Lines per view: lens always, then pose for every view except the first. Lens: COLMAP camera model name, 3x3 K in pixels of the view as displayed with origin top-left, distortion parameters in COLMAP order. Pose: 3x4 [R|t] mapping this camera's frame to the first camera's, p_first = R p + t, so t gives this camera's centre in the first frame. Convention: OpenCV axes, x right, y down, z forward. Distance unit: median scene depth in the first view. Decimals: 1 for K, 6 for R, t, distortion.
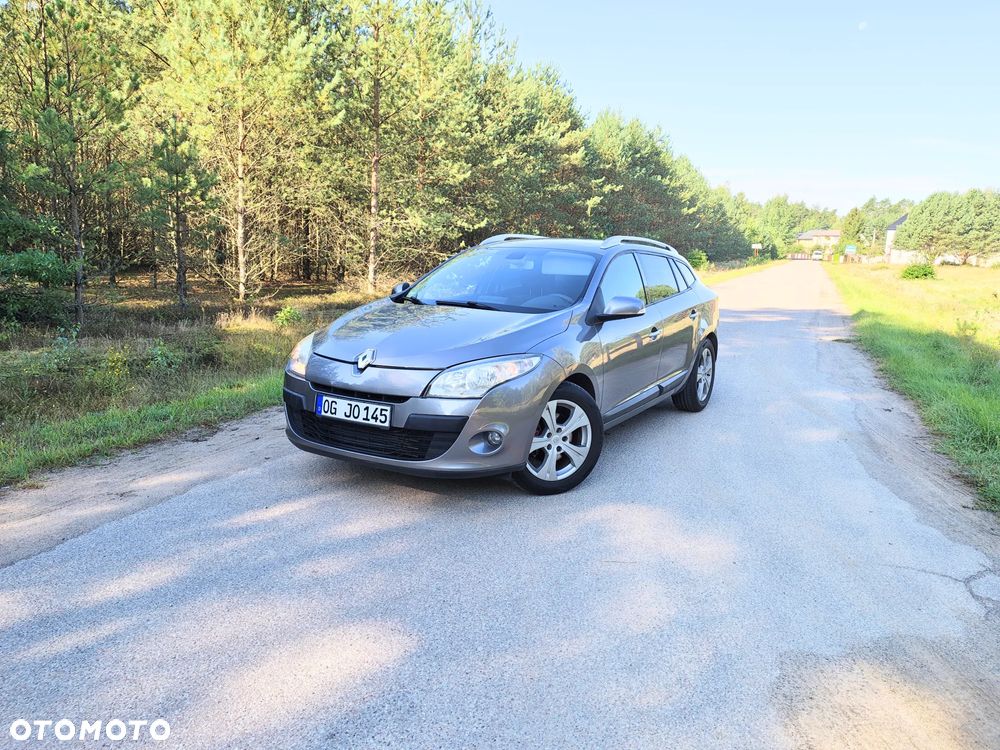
lens RADIAL K [[748.2, 0, 485.9], [0, 748.2, 370.2], [0, 0, 1]] dist [0.068467, -0.088604]
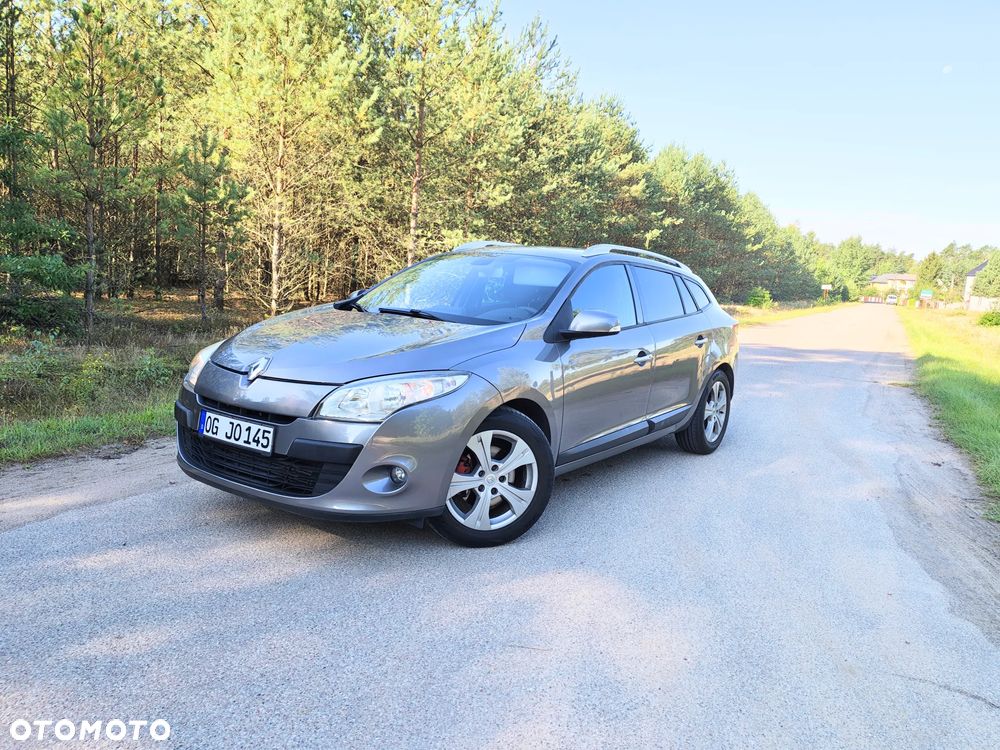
lens RADIAL K [[748.2, 0, 485.9], [0, 748.2, 370.2], [0, 0, 1]] dist [0.068467, -0.088604]
pose [[0.996075, 0.044593, -0.076457, 0.091170], [-0.047589, 0.998151, -0.037822, 0.003449], [0.074629, 0.041312, 0.996355, 0.116129]]
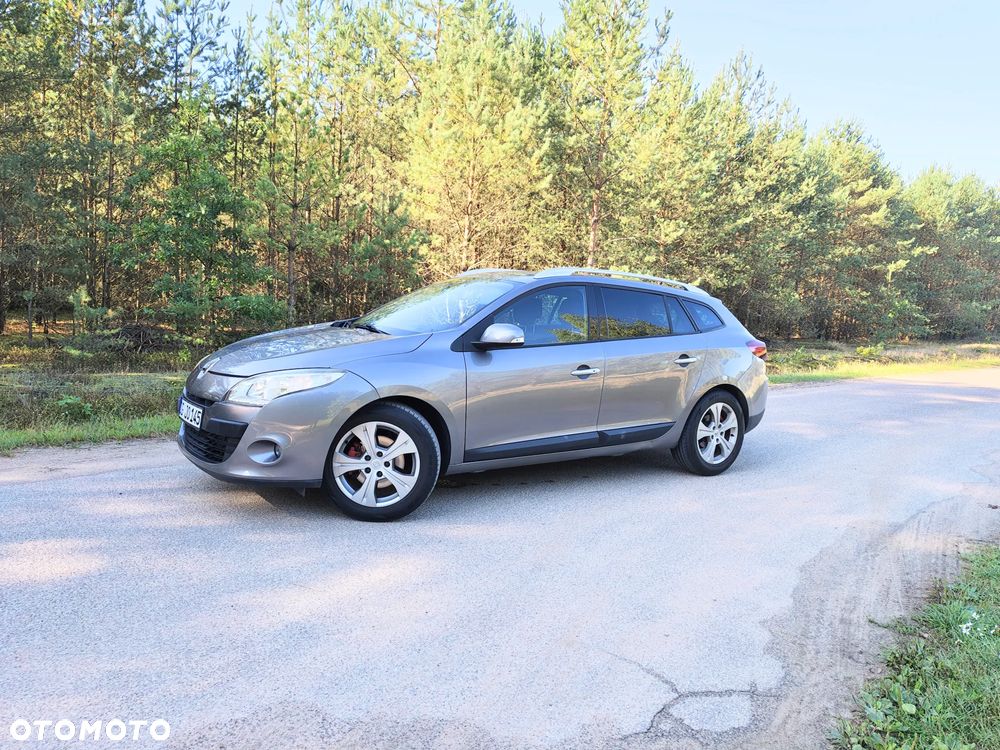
lens RADIAL K [[730.0, 0, 450.6], [0, 730.0, 371.6], [0, 0, 1]] dist [0.034344, -0.043566]
pose [[0.905979, 0.058878, -0.419208, 0.355237], [-0.092934, 0.993786, -0.061267, 0.014920], [0.412996, 0.094465, 0.905820, 0.112393]]
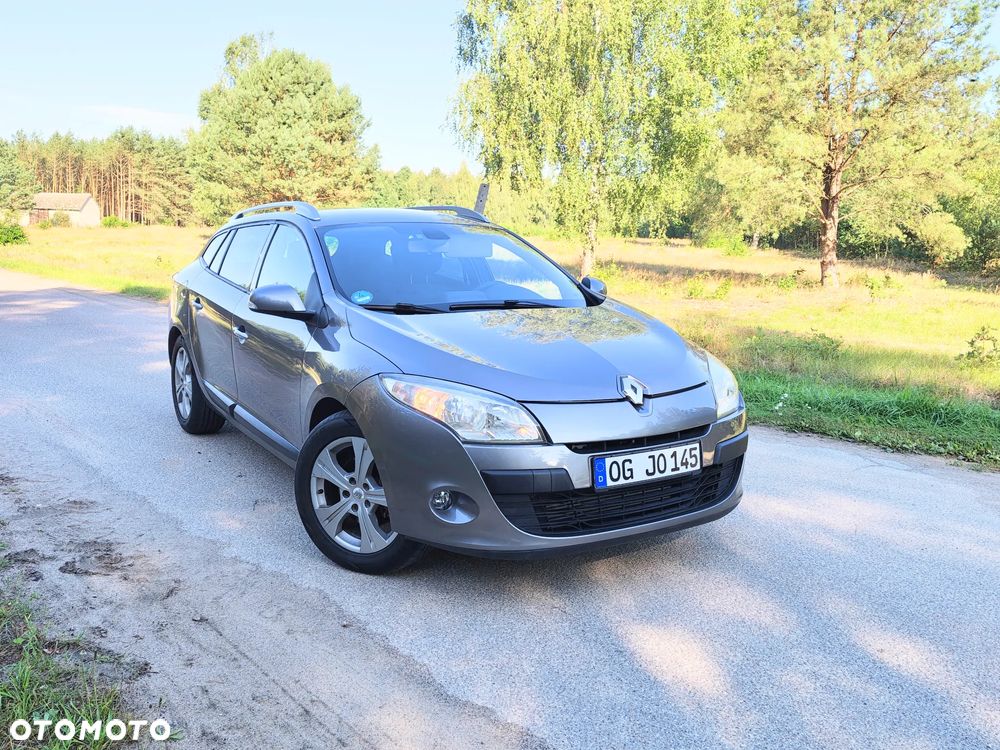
lens RADIAL K [[912.4, 0, 488.4], [0, 912.4, 372.0], [0, 0, 1]] dist [0.050629, 0.008566]
pose [[0.438982, -0.160966, 0.883960, -0.581136], [0.142275, 0.983862, 0.108503, -0.085916], [-0.887160, 0.078135, 0.454799, 0.433779]]
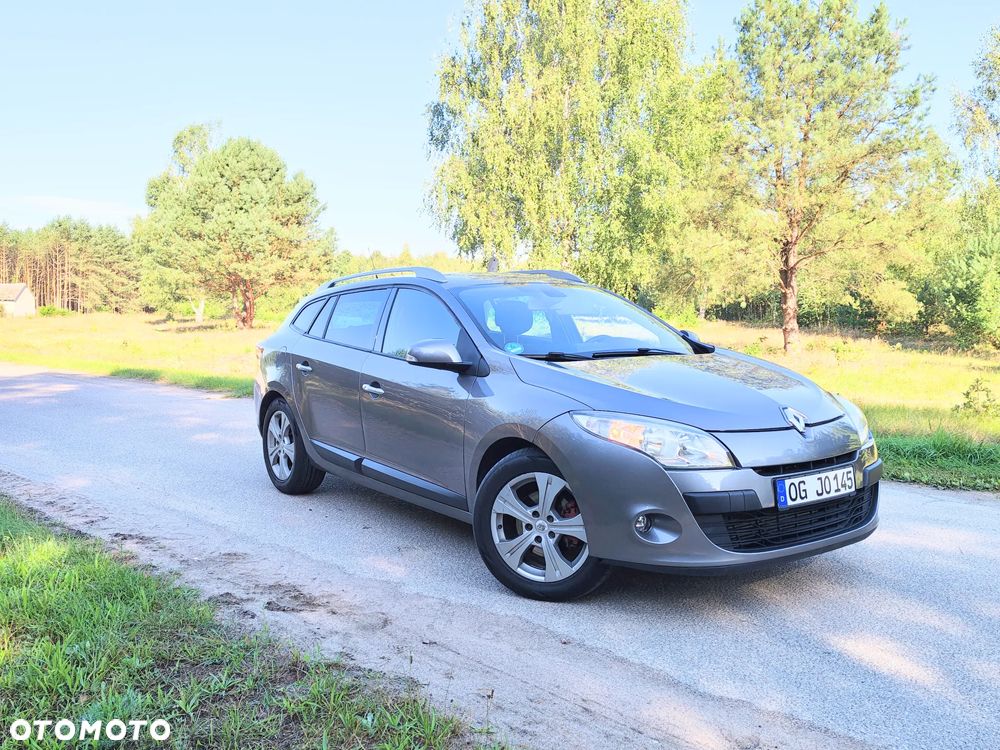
lens RADIAL K [[919.6, 0, 481.9], [0, 919.6, 374.8], [0, 0, 1]] dist [0.049653, -0.006065]
pose [[0.373515, -0.096618, 0.922579, -0.694460], [0.168168, 0.985134, 0.035084, -0.089301], [-0.912254, 0.142044, 0.384210, 0.548158]]
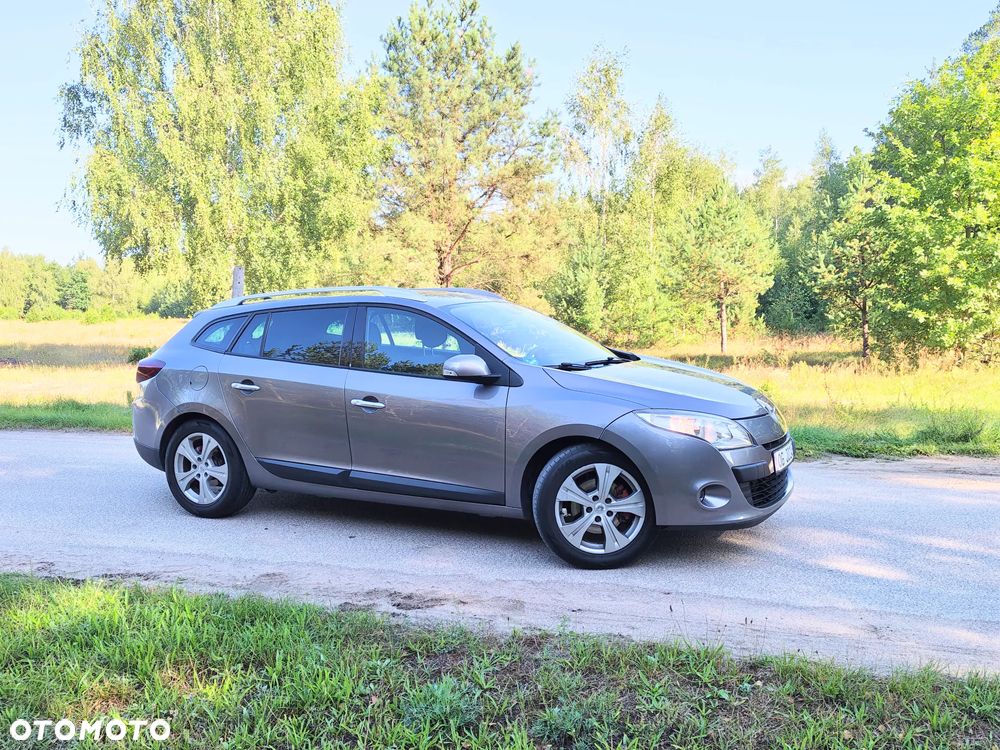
lens RADIAL K [[953.4, 0, 500.0], [0, 953.4, 375.0], [0, 0, 1]] dist [0.046350, -0.009136]
pose [[-0.098496, -0.098460, 0.990255, -0.854034], [0.175008, 0.977871, 0.114636, -0.163638], [-0.979628, 0.184594, -0.079085, 0.865078]]
